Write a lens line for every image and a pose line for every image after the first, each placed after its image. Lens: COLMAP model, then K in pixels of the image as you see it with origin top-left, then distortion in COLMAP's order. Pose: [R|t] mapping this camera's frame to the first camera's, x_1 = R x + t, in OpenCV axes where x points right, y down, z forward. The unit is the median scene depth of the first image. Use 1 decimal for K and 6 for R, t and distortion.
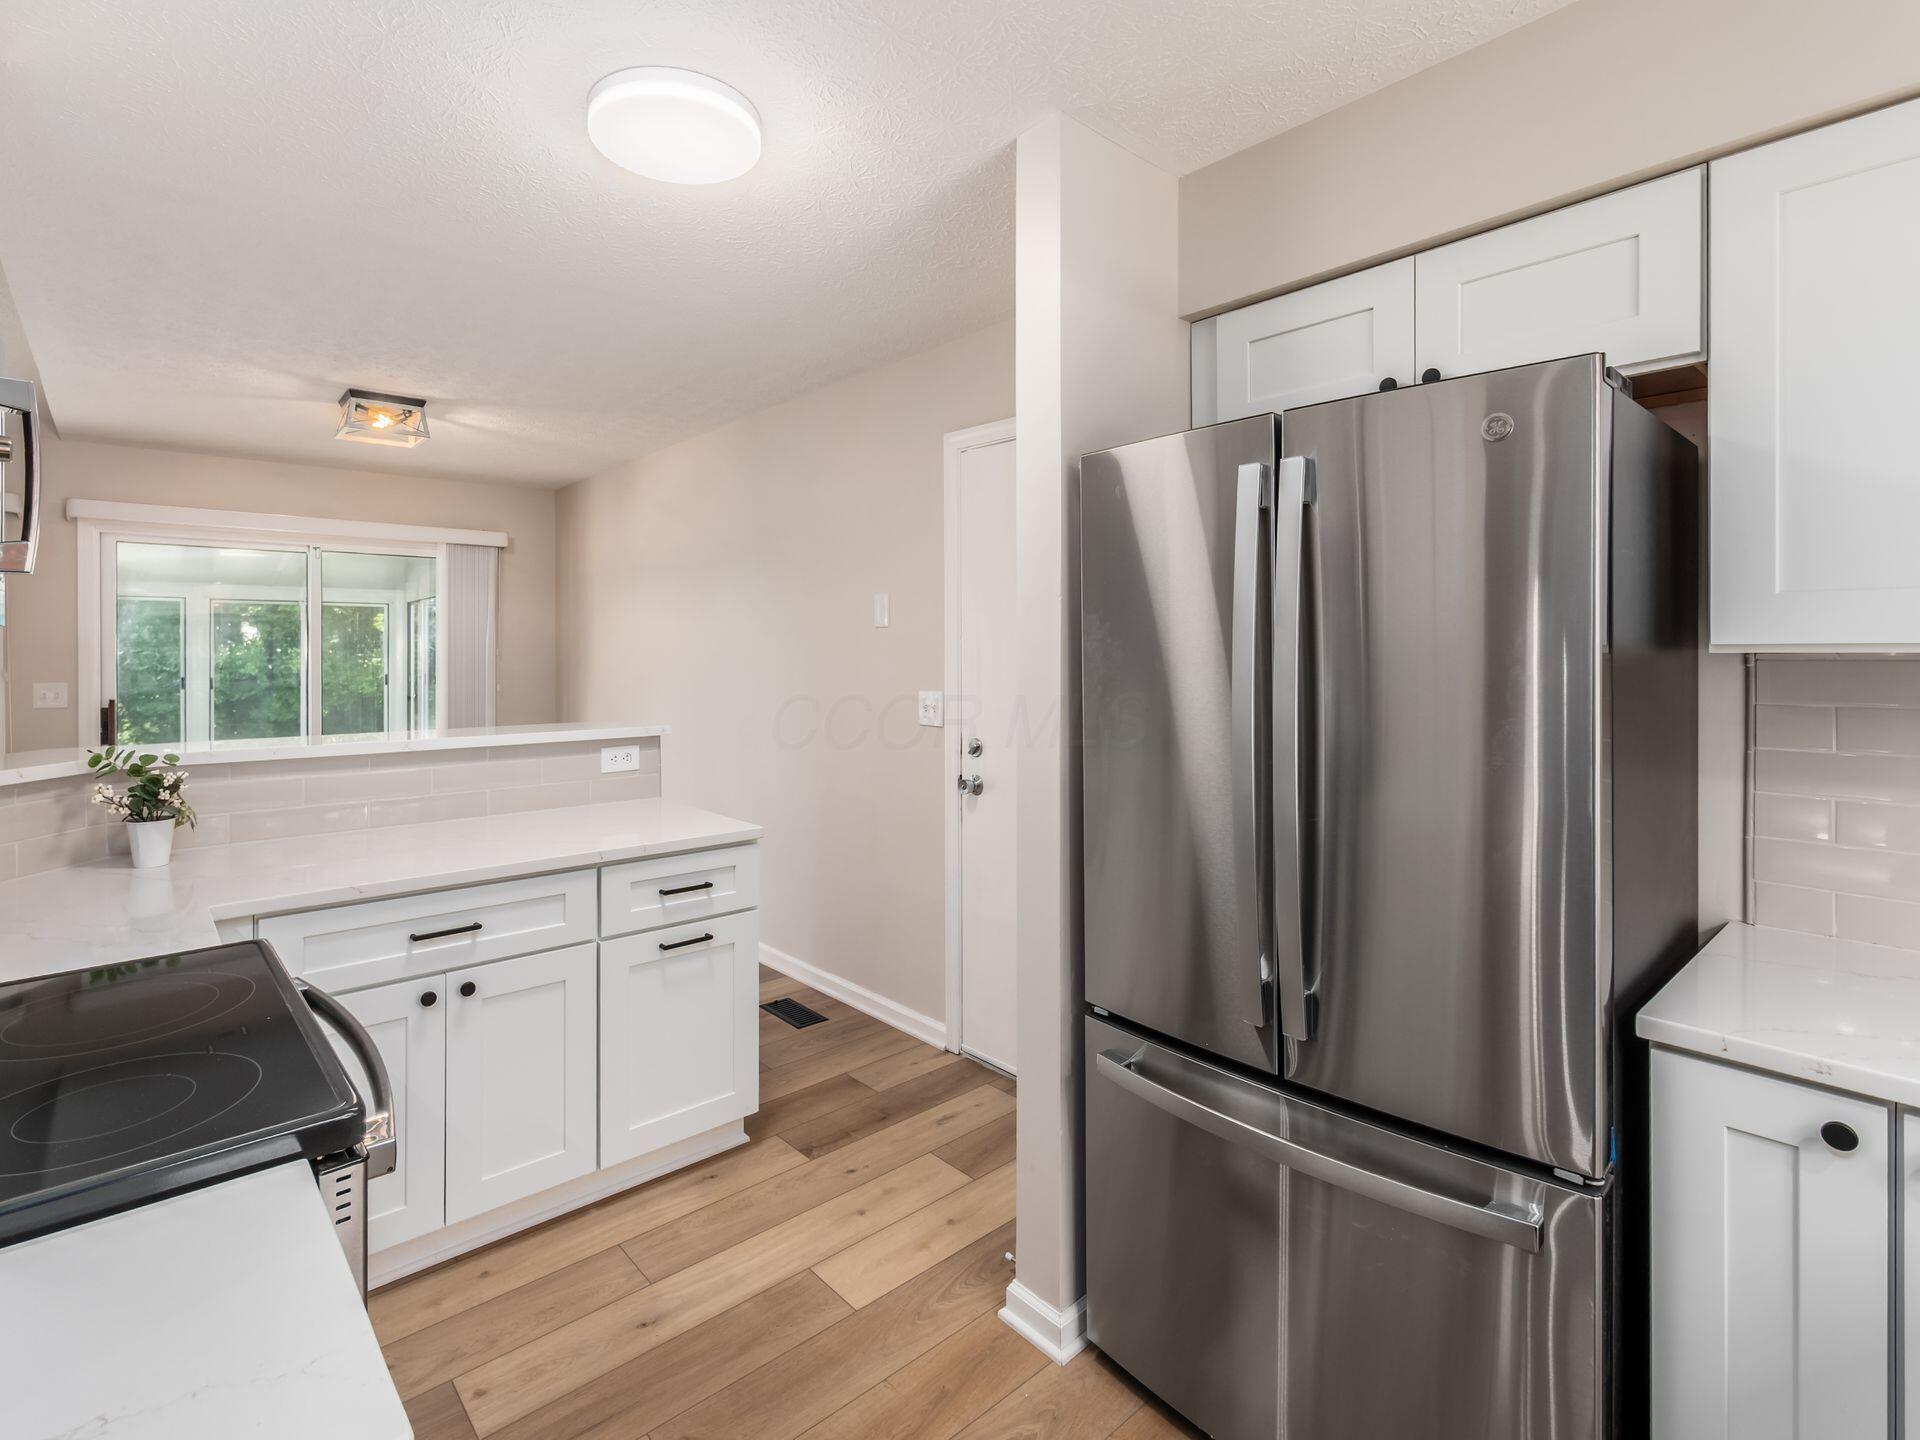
lens RADIAL K [[904.6, 0, 900.4], [0, 904.6, 658.3], [0, 0, 1]] dist [0.003740, 0.000840]
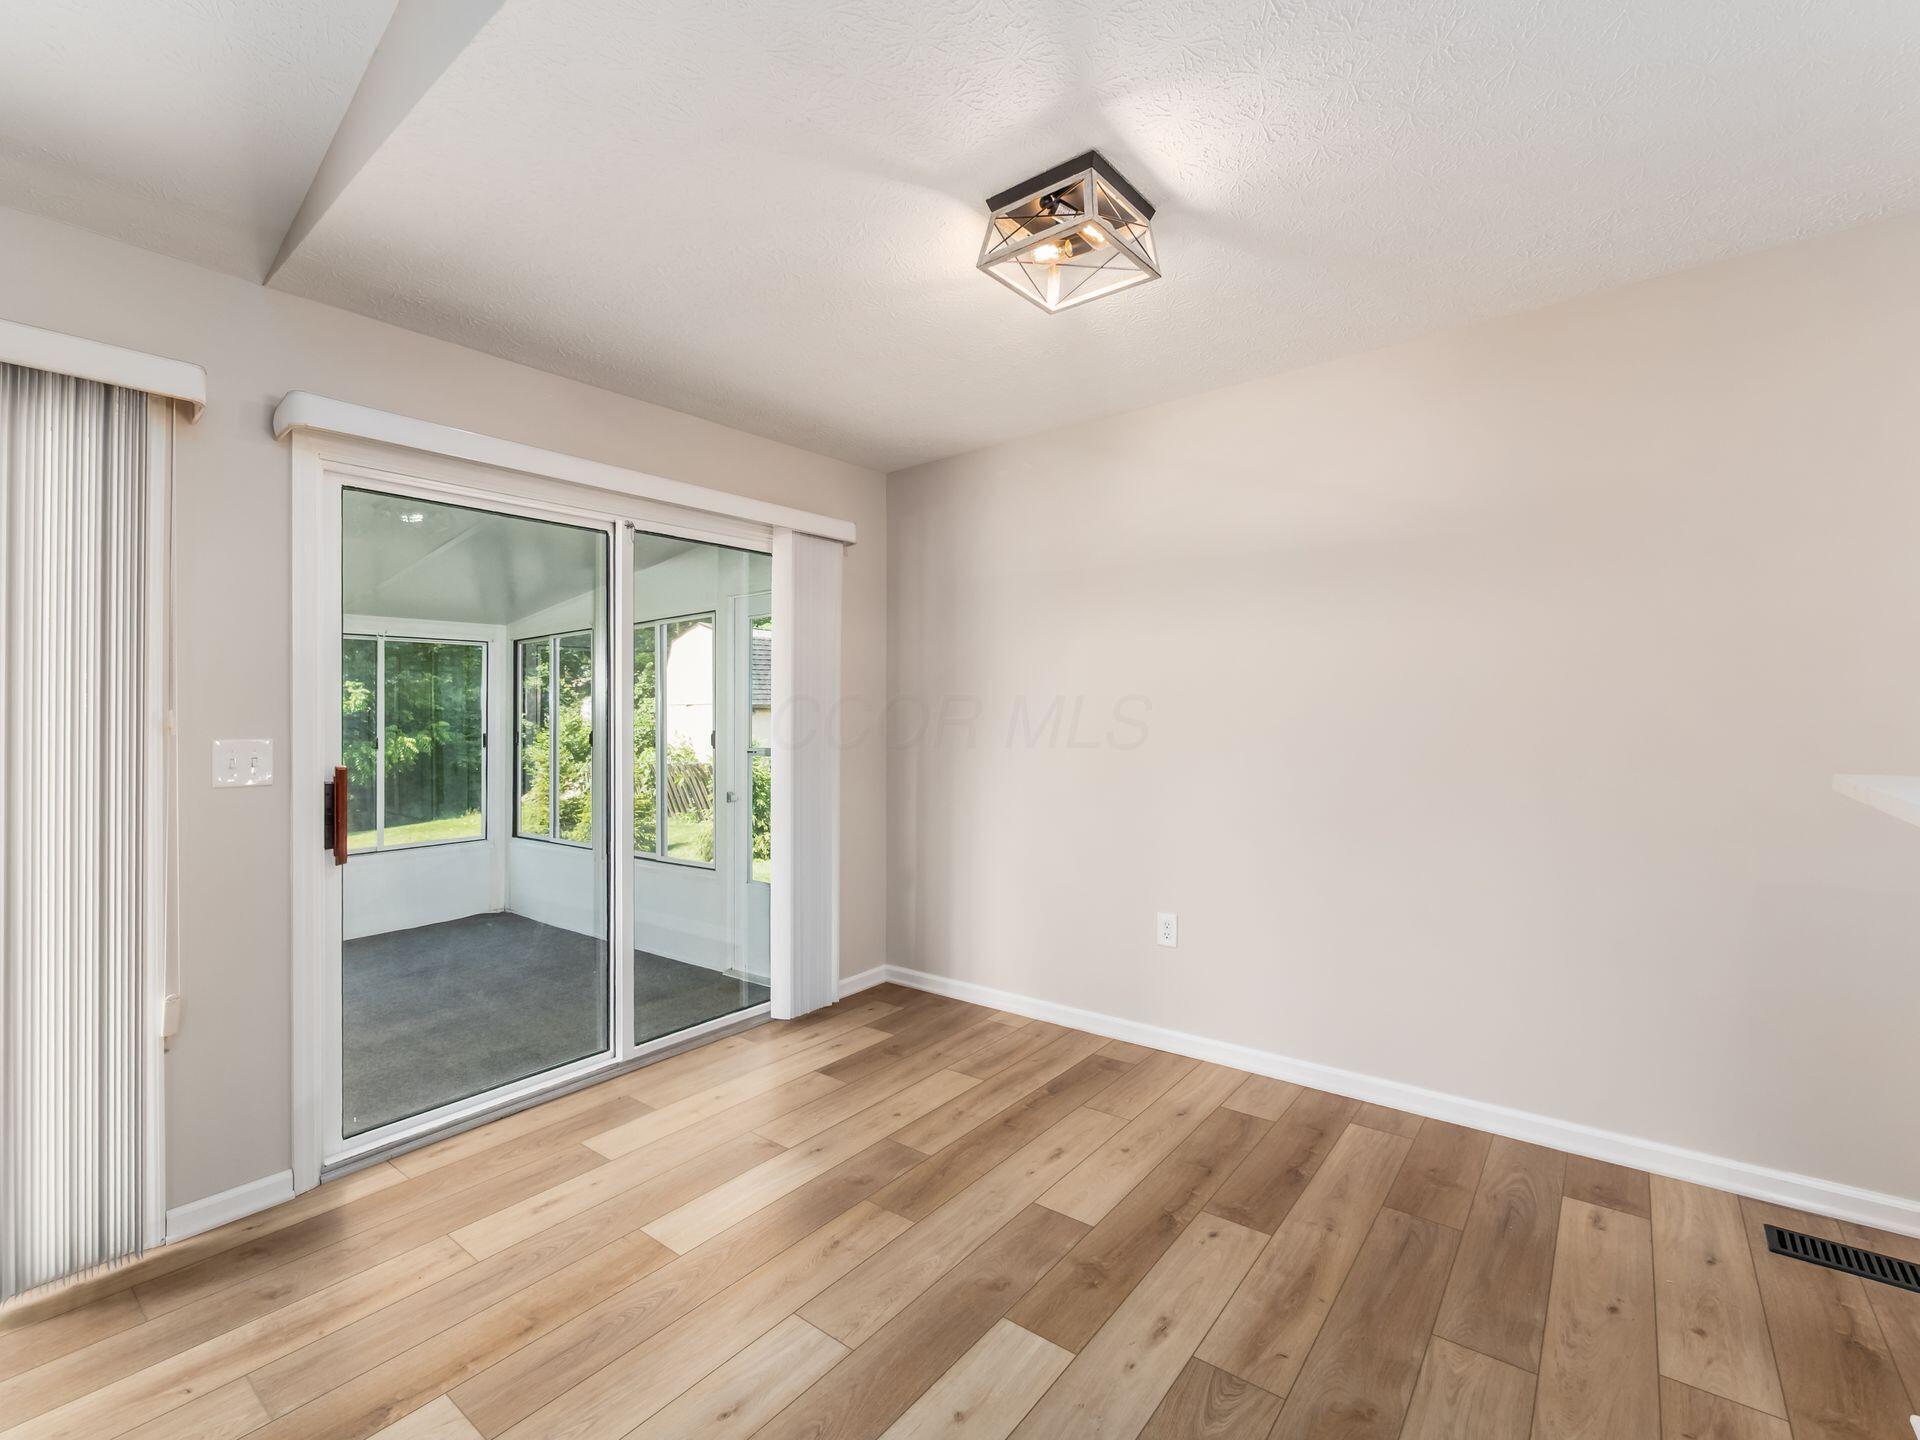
lens RADIAL K [[864.6, 0, 960.0], [0, 864.6, 720.0], [0, 0, 1]] dist [0.022899, 0.000048]
pose [[0.981806, -0.012360, 0.189486, -0.501764], [0.013043, 0.999912, -0.002358, 0.019135], [-0.189440, 0.004787, 0.981881, 0.334961]]
